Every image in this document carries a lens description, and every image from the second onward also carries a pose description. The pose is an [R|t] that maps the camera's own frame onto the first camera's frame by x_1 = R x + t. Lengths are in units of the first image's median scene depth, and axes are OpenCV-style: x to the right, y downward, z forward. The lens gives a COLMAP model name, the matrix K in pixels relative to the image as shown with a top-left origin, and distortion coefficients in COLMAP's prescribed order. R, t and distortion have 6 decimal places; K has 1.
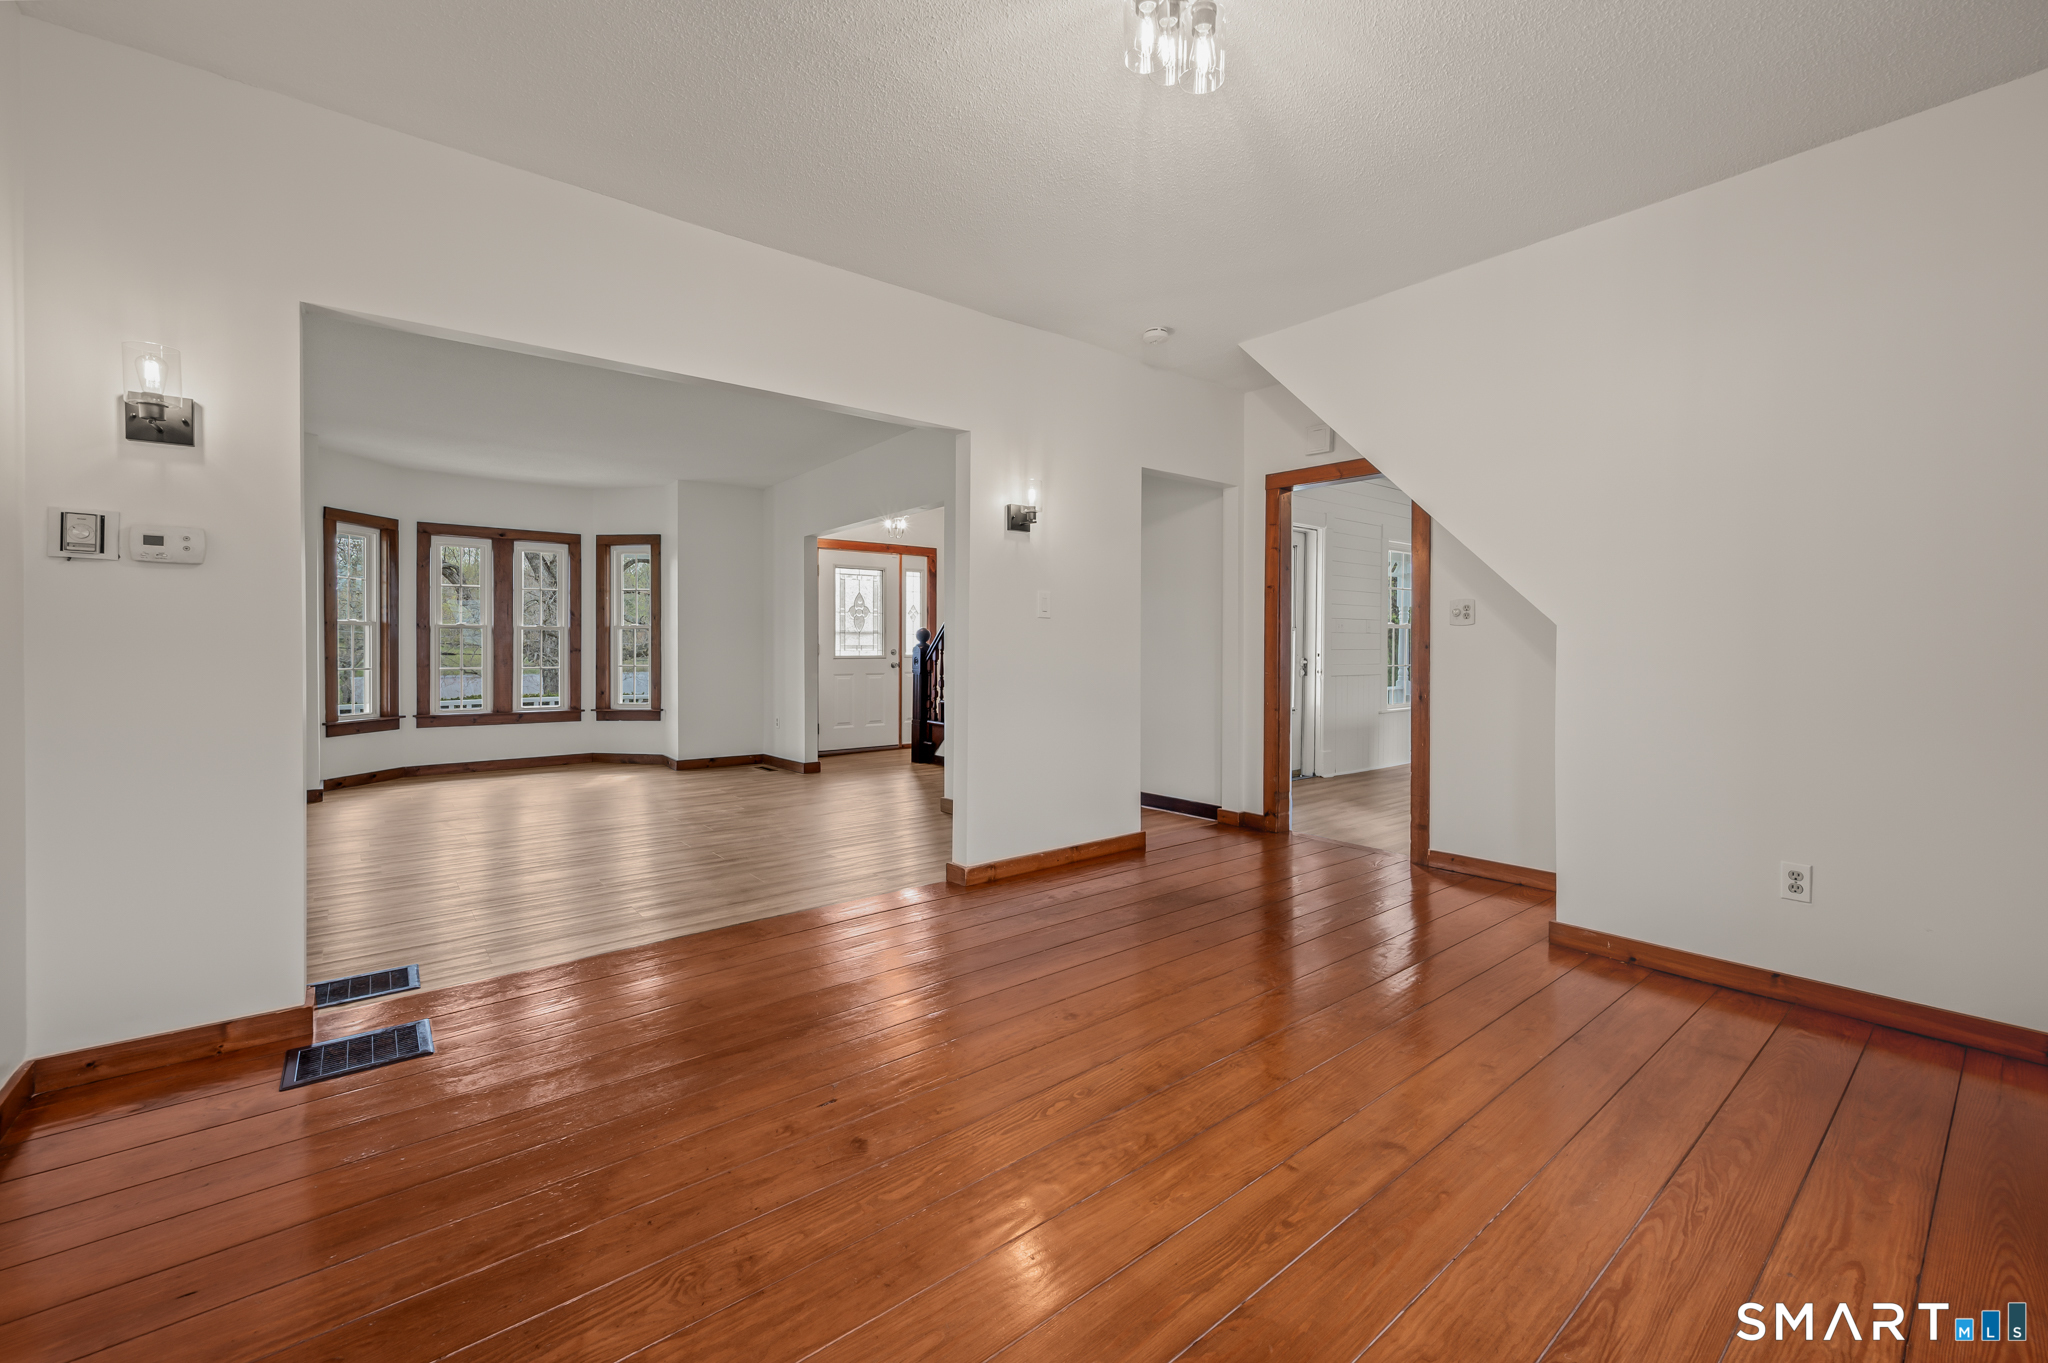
lens RADIAL K [[827.6, 0, 1025.5], [0, 827.6, 650.9], [0, 0, 1]] dist [-0.001598, 0.000570]
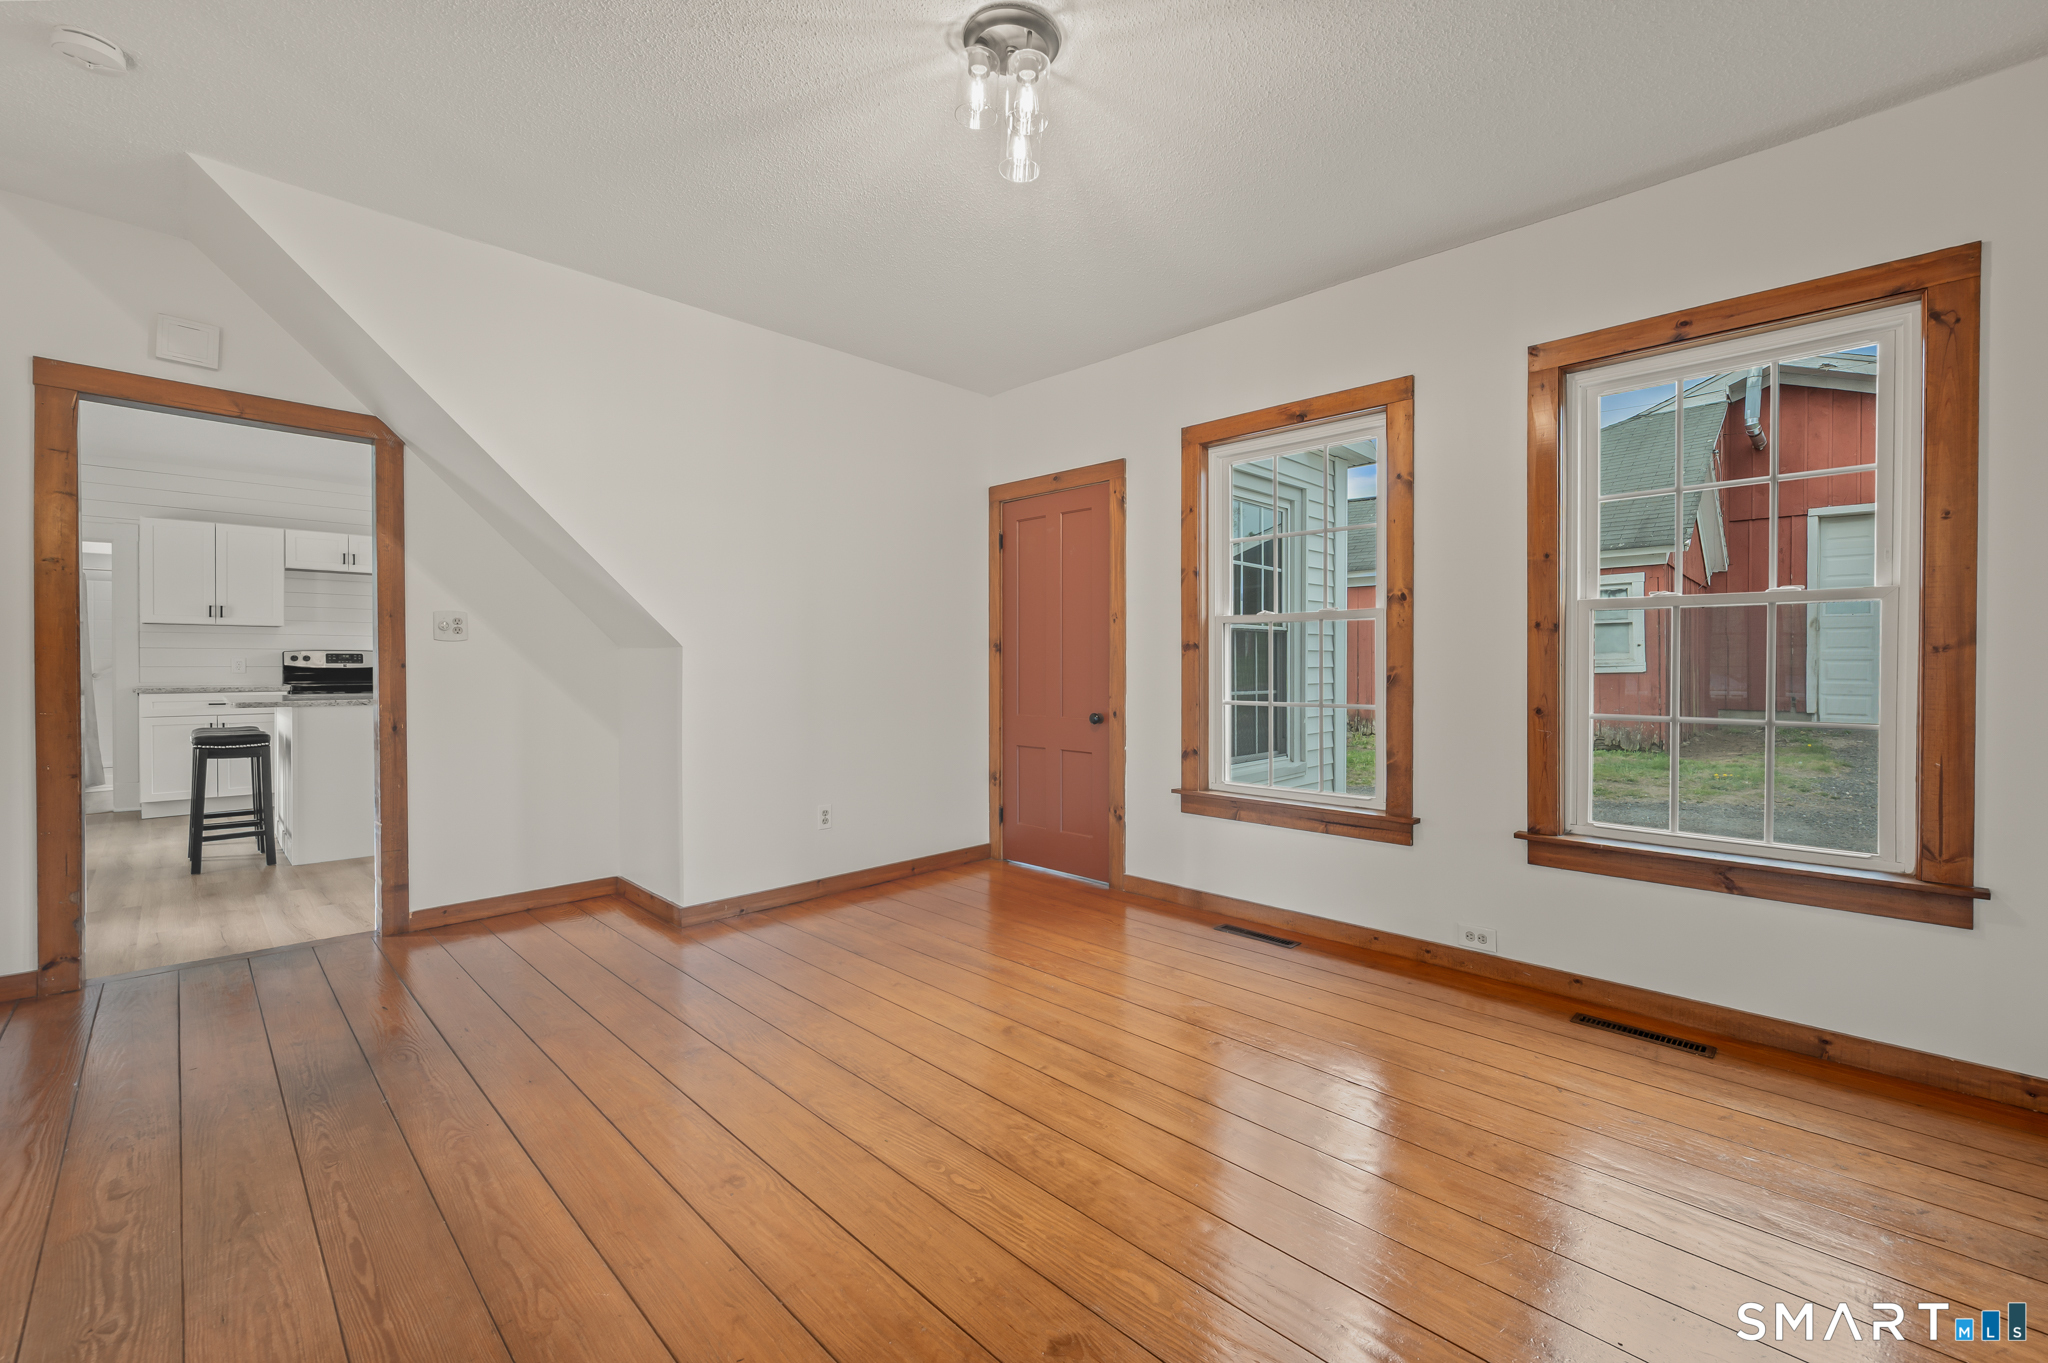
lens RADIAL K [[827.6, 0, 1032.4], [0, 827.6, 668.3], [0, 0, 1]] dist [-0.001598, 0.000570]
pose [[-0.105568, -0.004734, 0.994401, -1.531829], [0.006236, 0.999966, 0.005422, -0.010467], [-0.994392, 0.006773, -0.105535, 1.832345]]
